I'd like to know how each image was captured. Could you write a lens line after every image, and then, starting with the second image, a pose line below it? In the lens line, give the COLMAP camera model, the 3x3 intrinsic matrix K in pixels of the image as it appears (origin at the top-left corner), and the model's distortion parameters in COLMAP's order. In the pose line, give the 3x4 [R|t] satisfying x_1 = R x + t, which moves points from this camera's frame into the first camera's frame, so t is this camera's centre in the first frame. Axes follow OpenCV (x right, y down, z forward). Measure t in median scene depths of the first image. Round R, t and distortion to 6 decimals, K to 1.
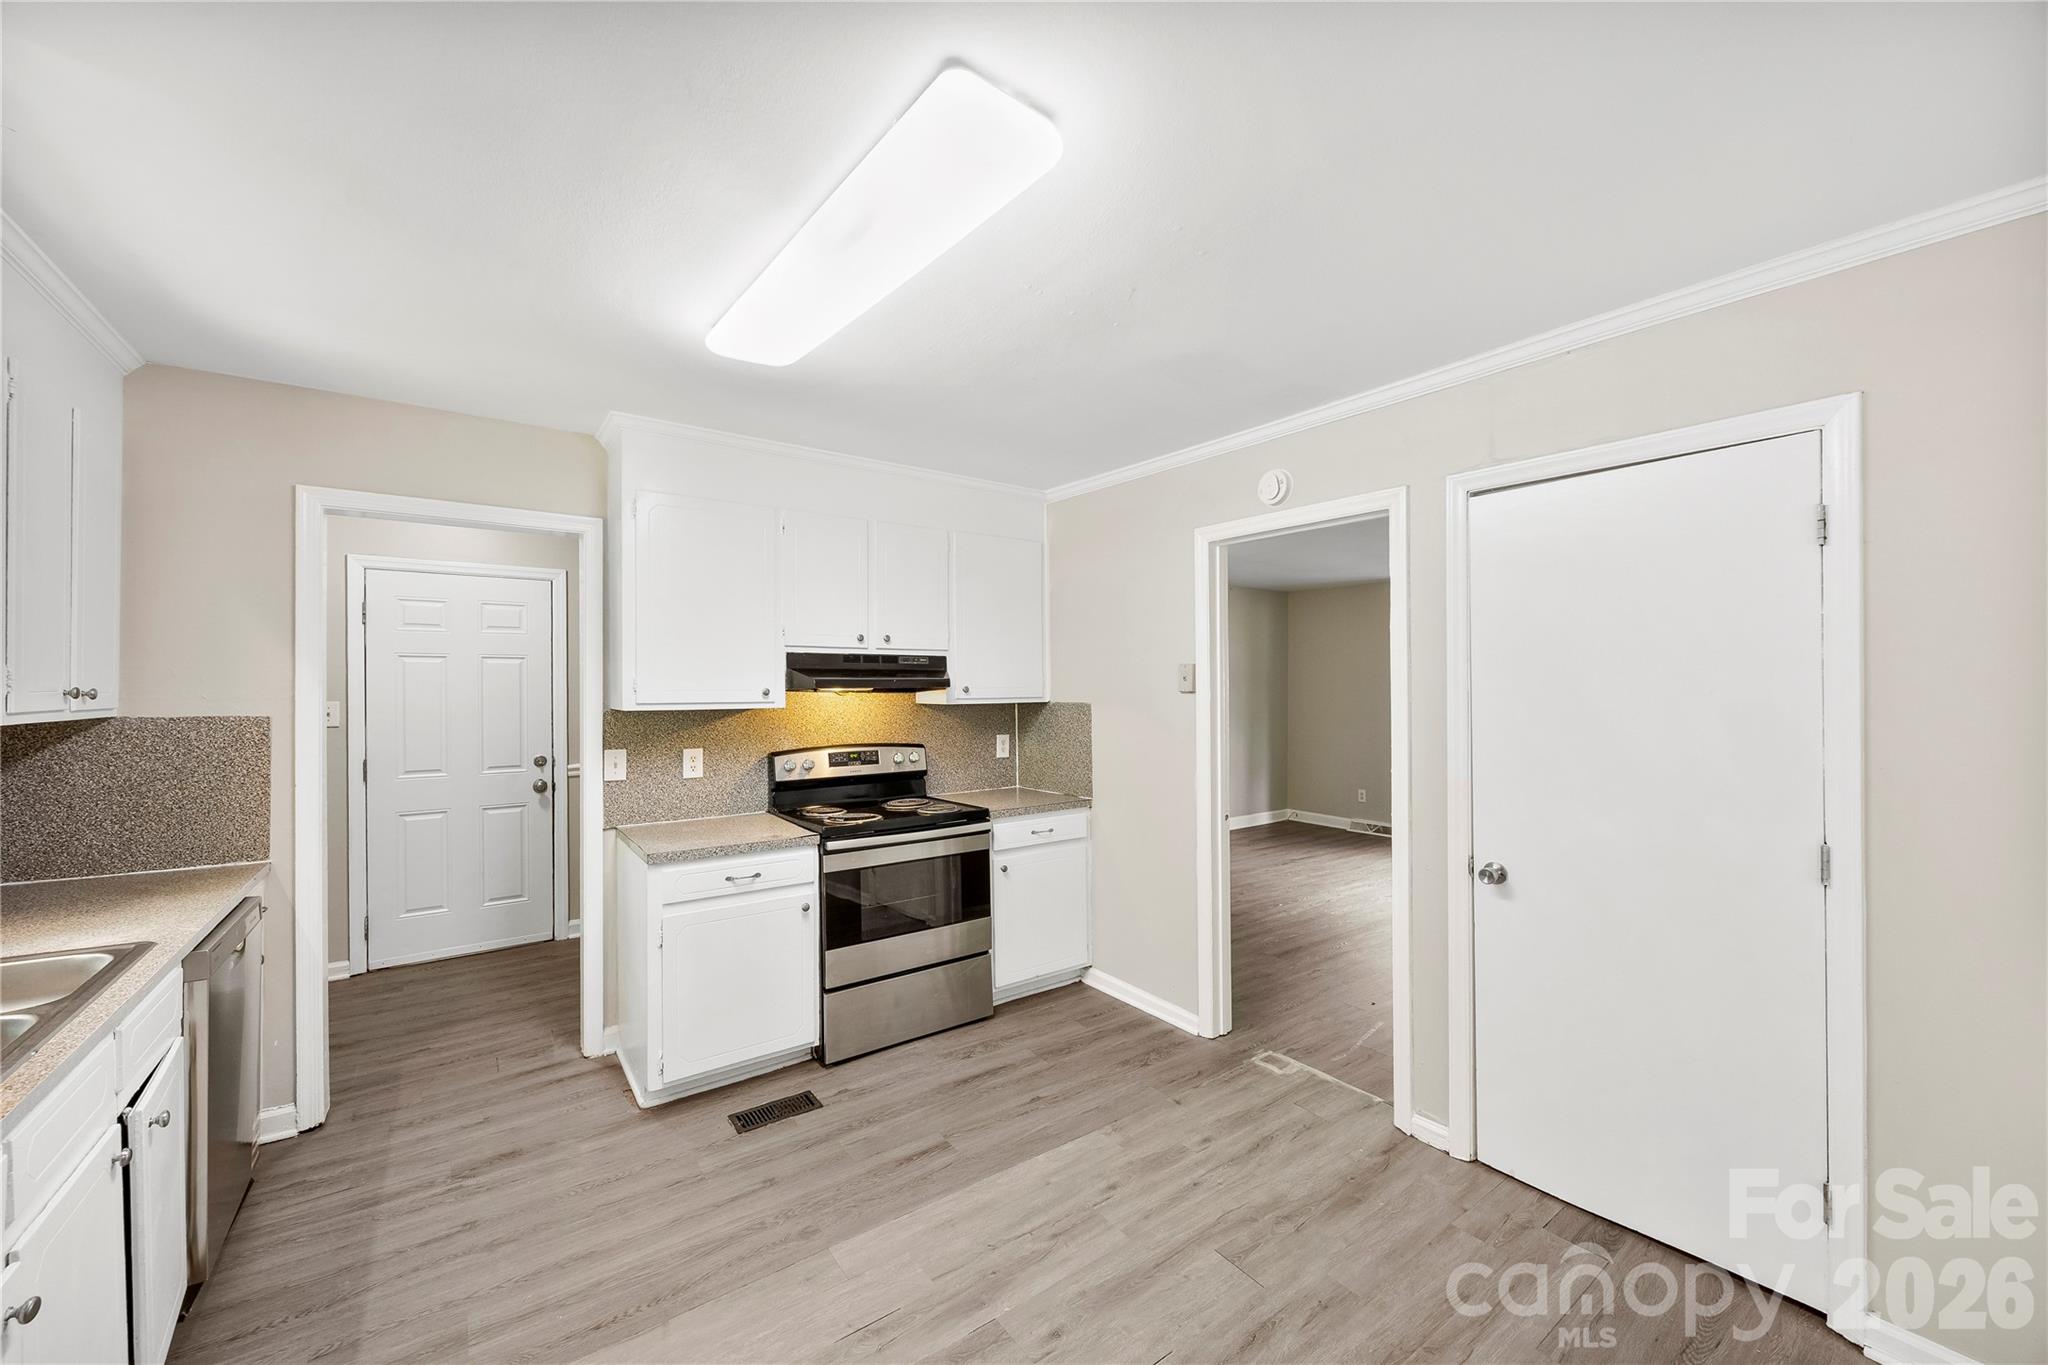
lens RADIAL K [[781.7, 0, 1034.7], [0, 781.7, 686.0], [0, 0, 1]] dist [-0.000535, -0.000044]
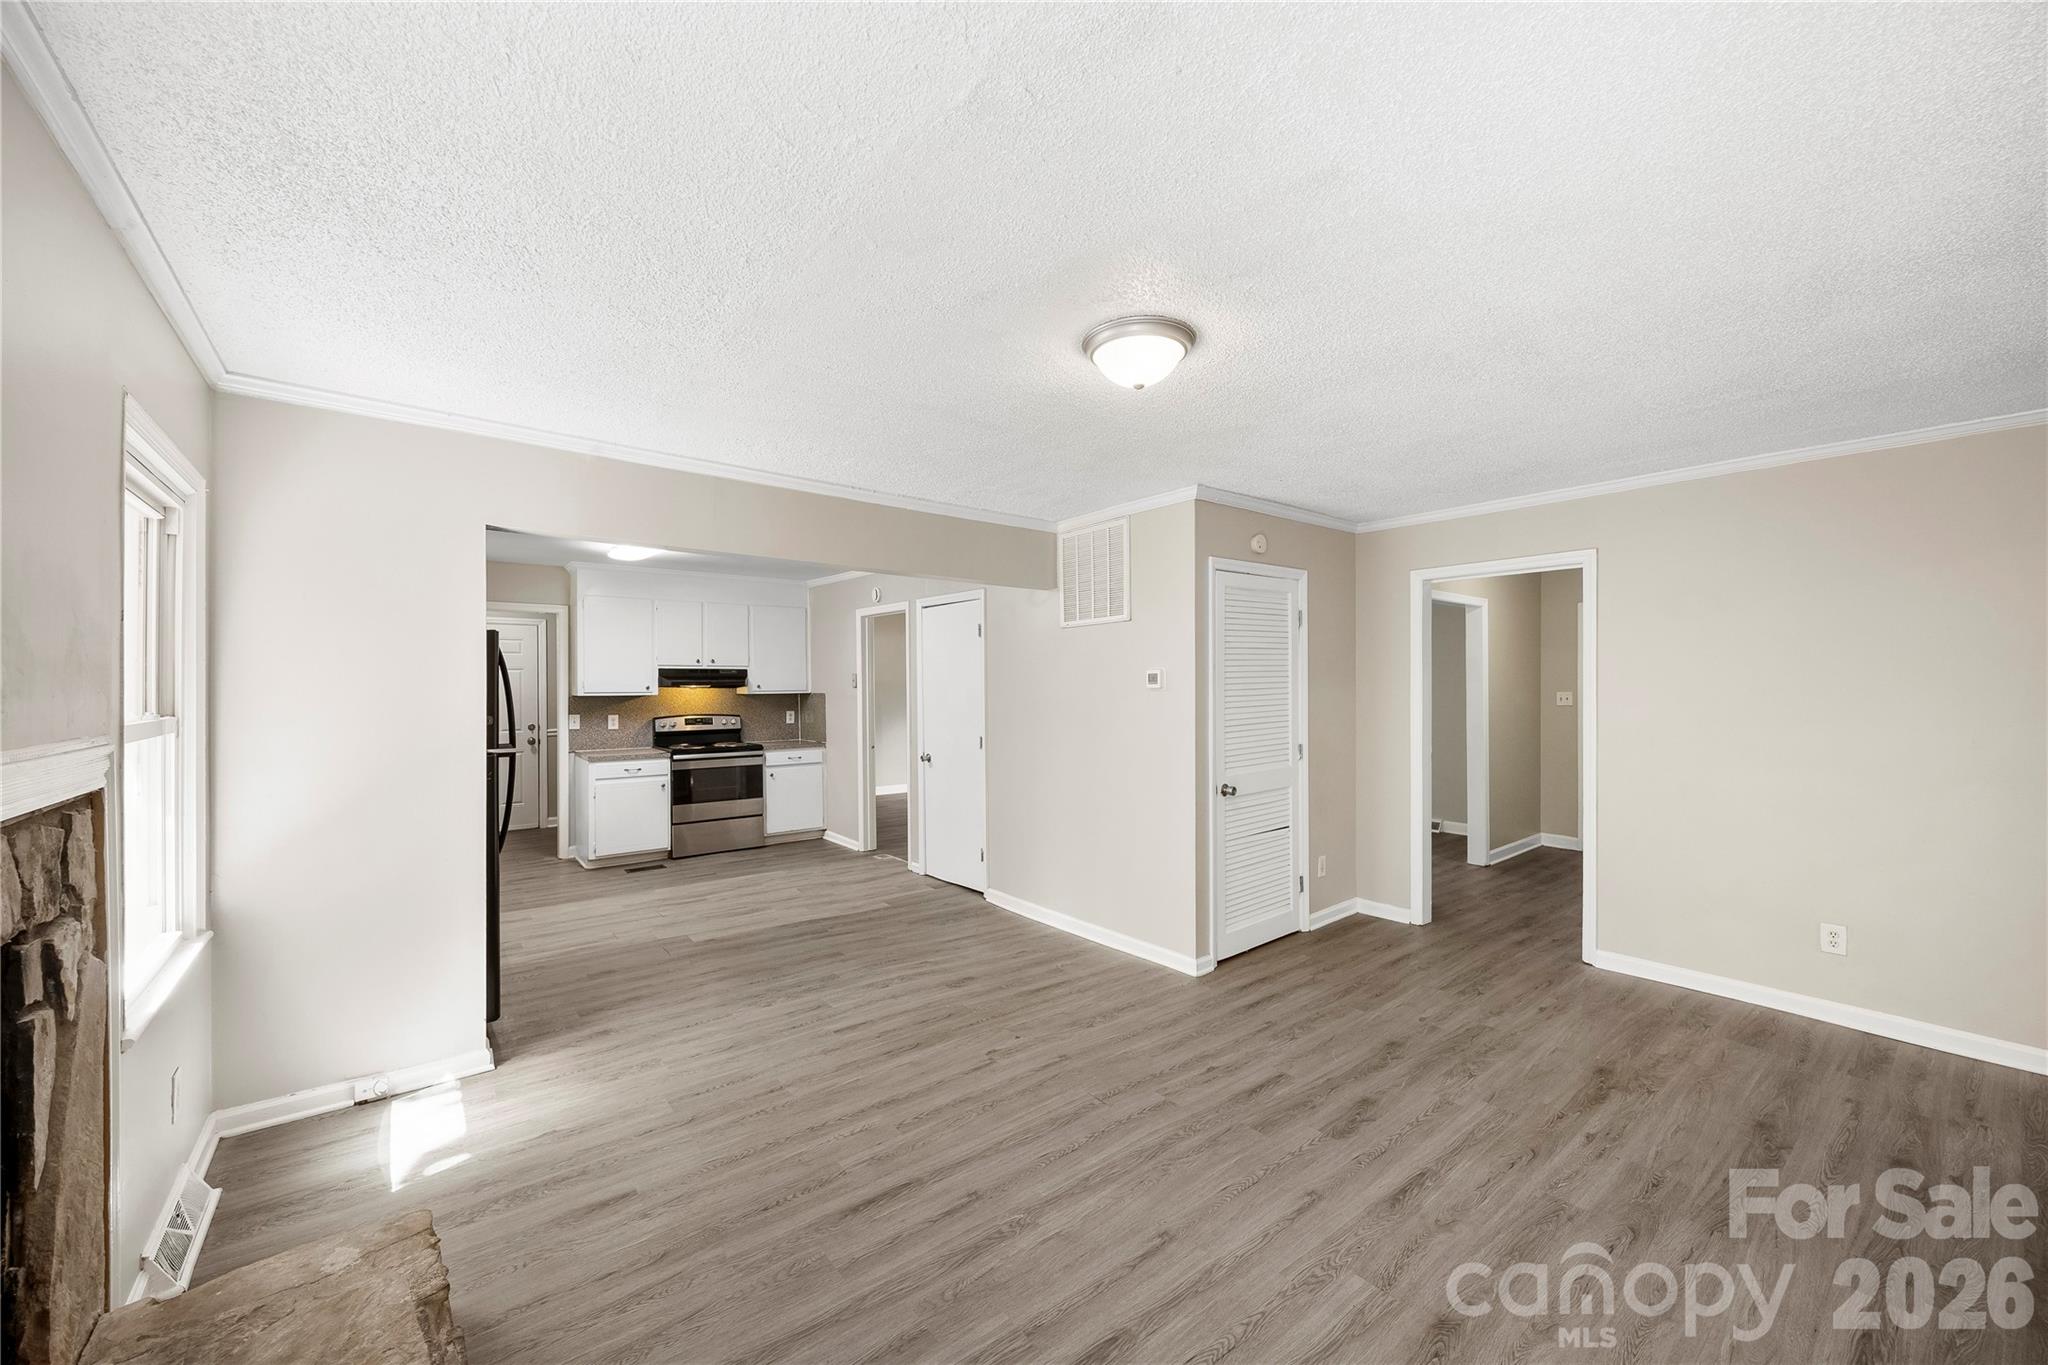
lens RADIAL K [[781.7, 0, 1034.7], [0, 781.7, 686.0], [0, 0, 1]] dist [-0.000535, -0.000044]
pose [[0.999240, -0.000980, 0.038974, 0.571910], [0.000916, 0.999998, 0.001664, 0.001120], [-0.038976, -0.001627, 0.999239, -1.062119]]
